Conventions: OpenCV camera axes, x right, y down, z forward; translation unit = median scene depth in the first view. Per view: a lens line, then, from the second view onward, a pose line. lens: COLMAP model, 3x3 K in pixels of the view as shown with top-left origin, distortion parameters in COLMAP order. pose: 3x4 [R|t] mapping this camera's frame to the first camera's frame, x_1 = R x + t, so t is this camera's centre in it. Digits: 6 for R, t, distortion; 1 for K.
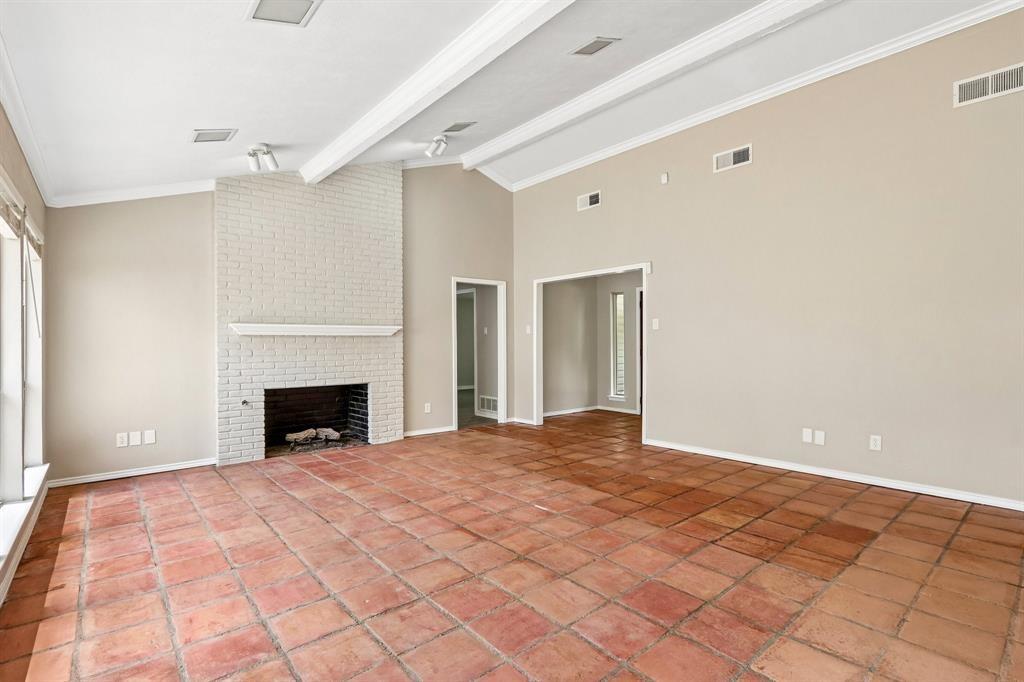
lens RADIAL K [[487.3, 0, 518.7], [0, 487.3, 345.8], [0, 0, 1]] dist [-0.010946, -0.000747]
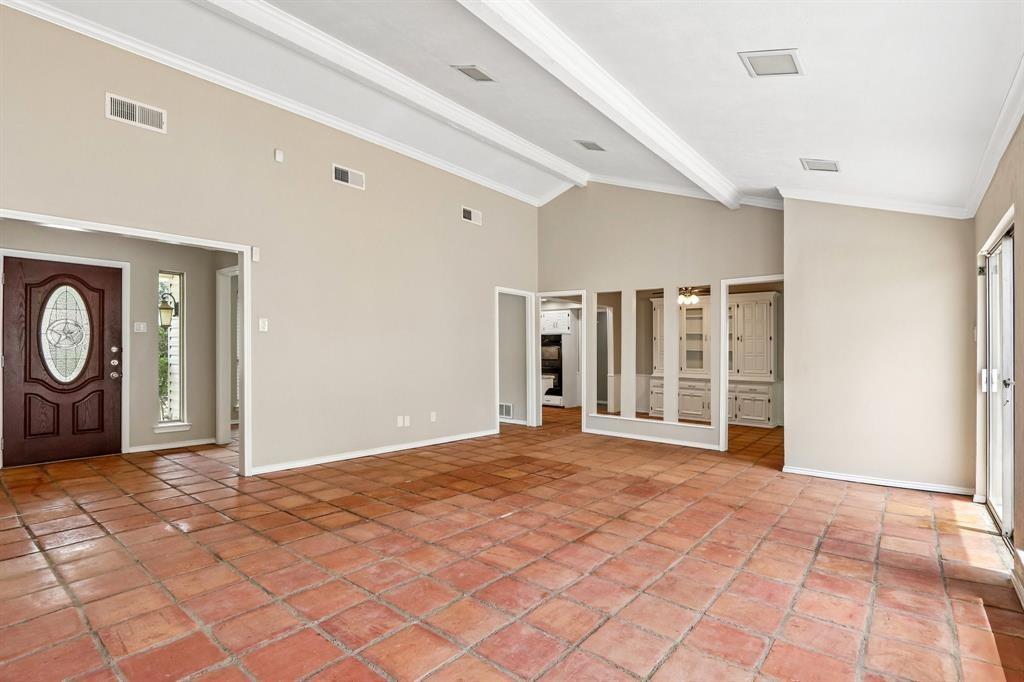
lens RADIAL K [[495.2, 0, 512.8], [0, 495.2, 350.1], [0, 0, 1]] dist [-0.044118, 0.013061]
pose [[-0.173970, 0.005866, 0.984734, -0.908700], [-0.017732, 0.999801, -0.009089, -0.003093], [-0.984591, -0.019042, -0.173831, 1.094638]]
